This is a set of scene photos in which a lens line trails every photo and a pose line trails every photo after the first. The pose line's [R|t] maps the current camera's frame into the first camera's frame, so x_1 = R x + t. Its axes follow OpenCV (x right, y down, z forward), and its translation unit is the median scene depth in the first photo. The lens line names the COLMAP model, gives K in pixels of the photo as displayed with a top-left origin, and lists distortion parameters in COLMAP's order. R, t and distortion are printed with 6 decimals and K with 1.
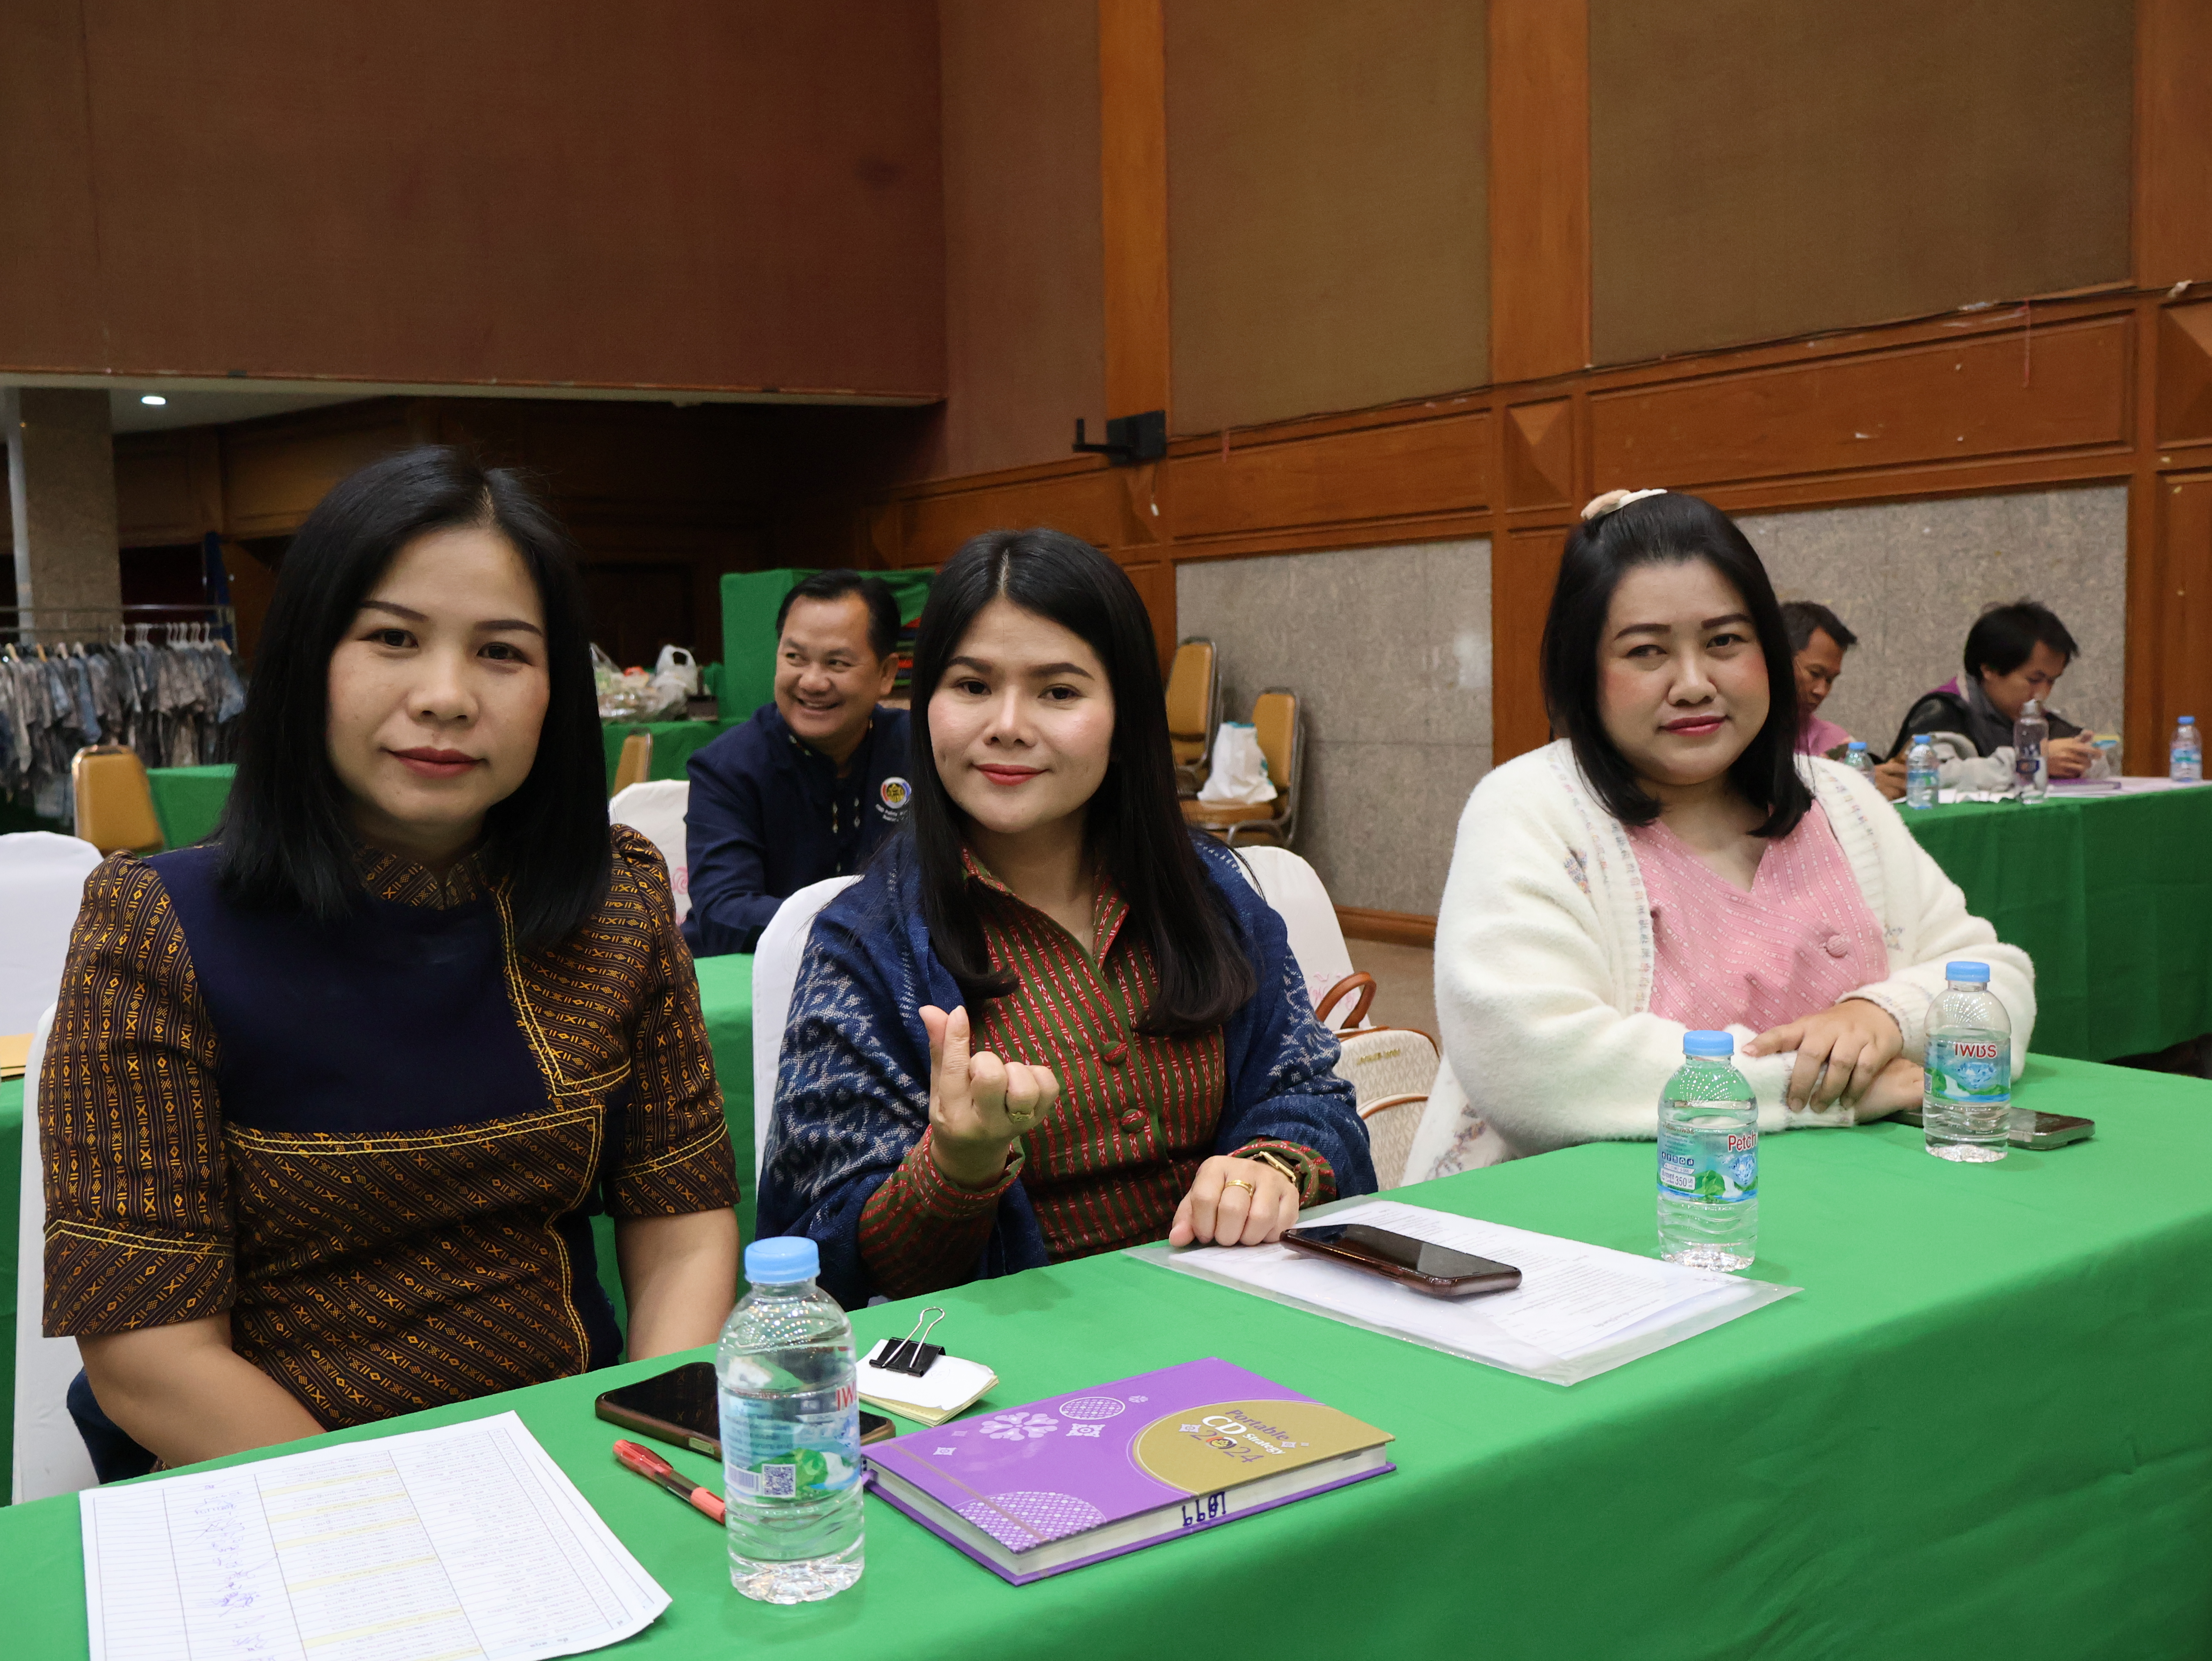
lens RADIAL K [[2109.9, 0, 1110.9], [0, 2109.9, 818.5], [0, 0, 1]] dist [-0.006467, 0.000000]
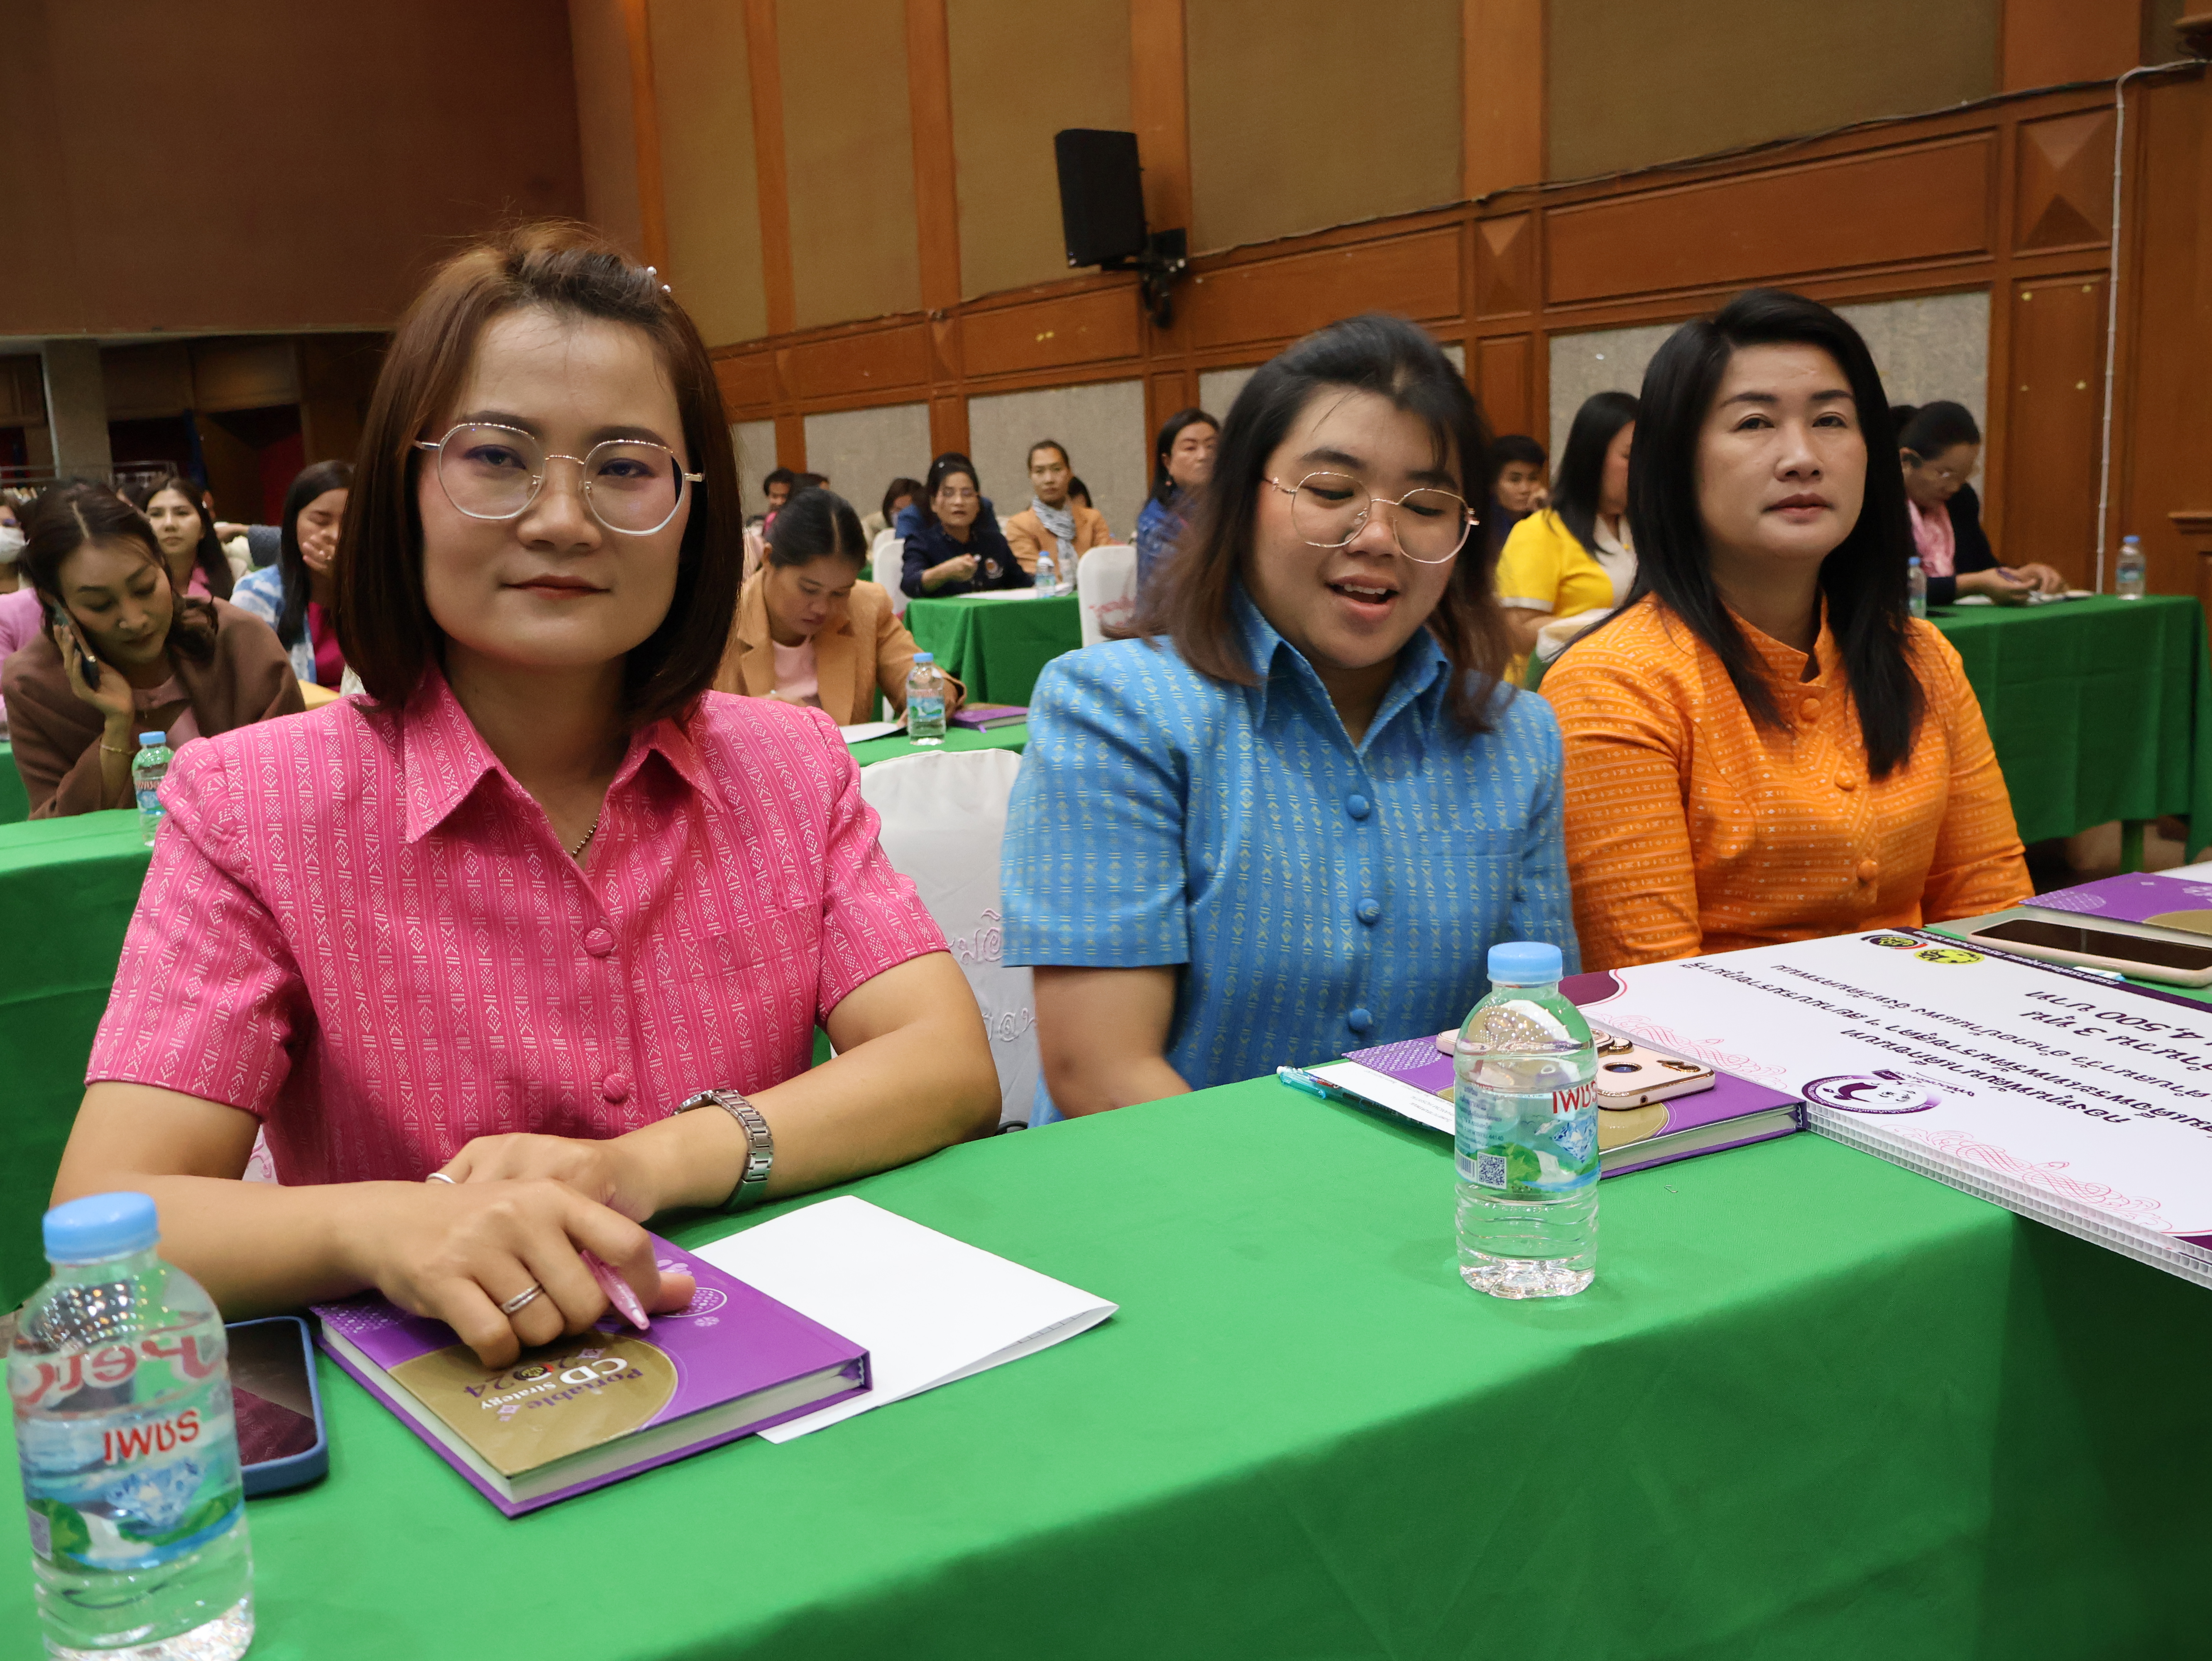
lens RADIAL K [[2109.9, 0, 1119.4], [0, 2109.9, 836.2], [0, 0, 1]] dist [-0.006467, 0.000000]
pose [[0.997288, -0.005326, -0.073404, 0.630481], [0.012708, 0.994859, 0.100469, 0.051669], [0.072491, -0.101130, 0.992229, -0.889048]]
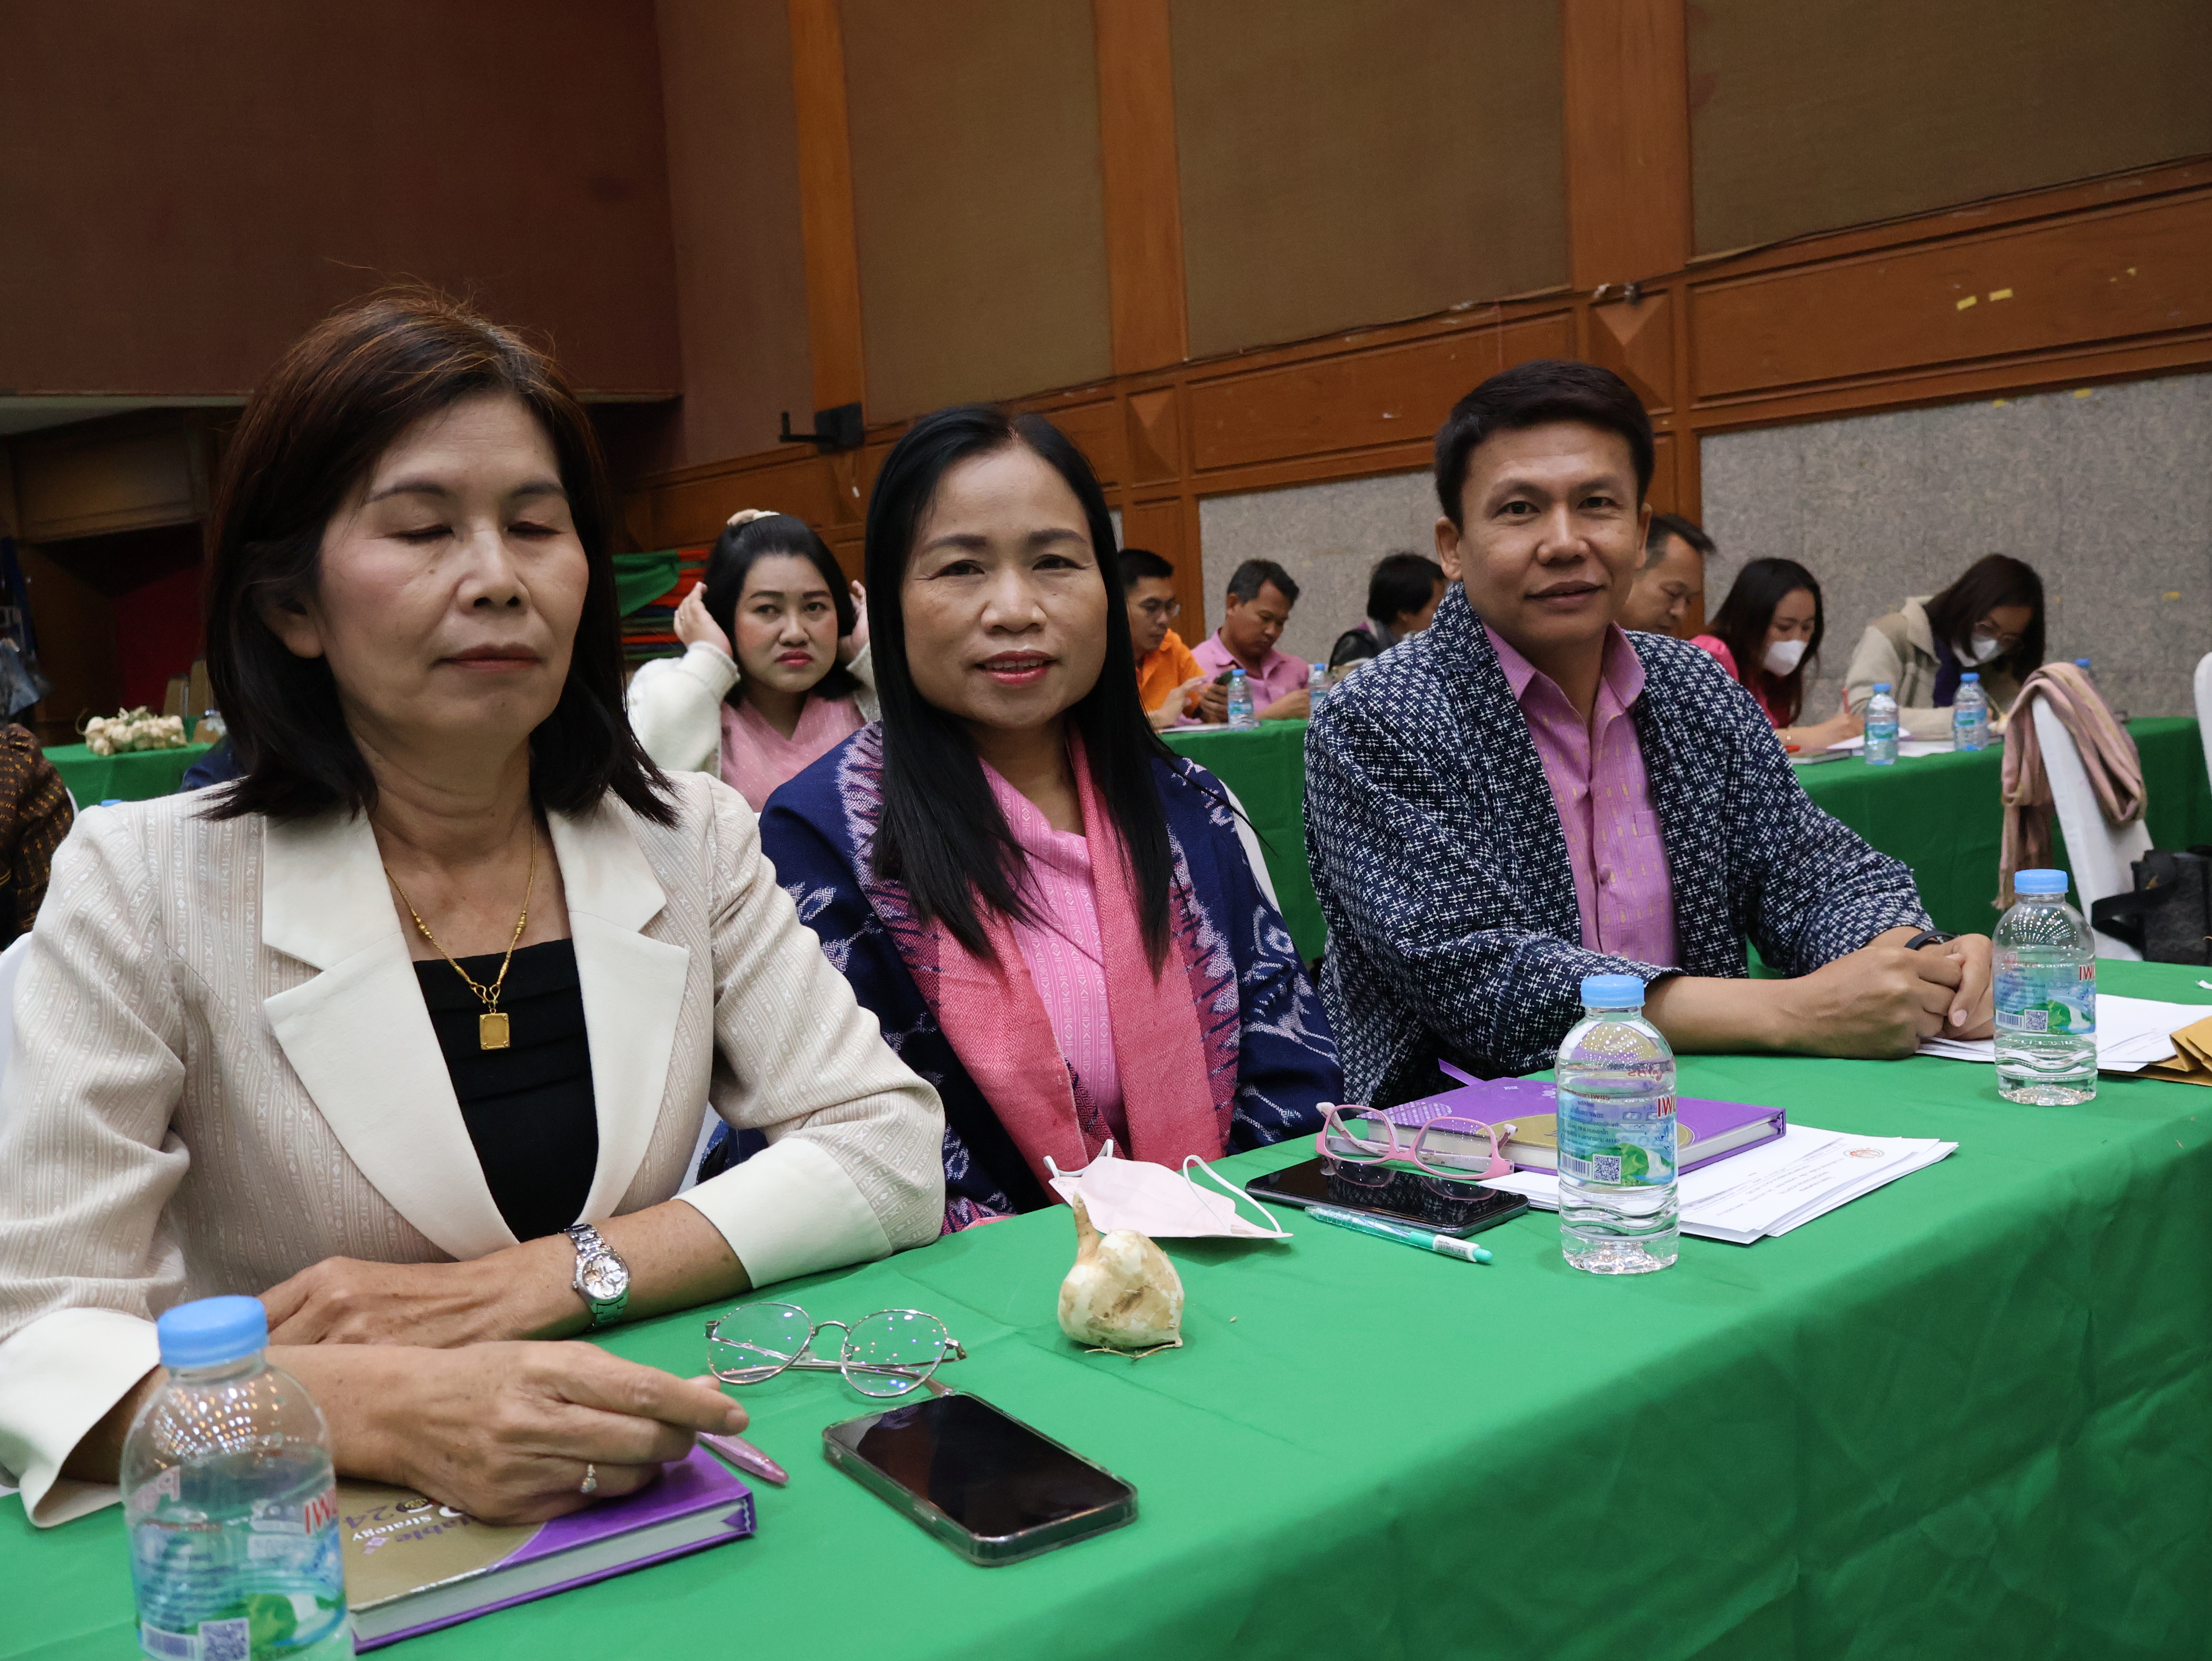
lens RADIAL K [[2109.9, 0, 1115.4], [0, 2109.9, 831.1], [0, 0, 1]] dist [-0.006467, 0.000000]
pose [[0.997727, -0.040754, 0.053667, 0.109766], [0.039558, 0.998949, 0.023168, 0.015060], [-0.054555, -0.020992, 0.998290, -0.151615]]
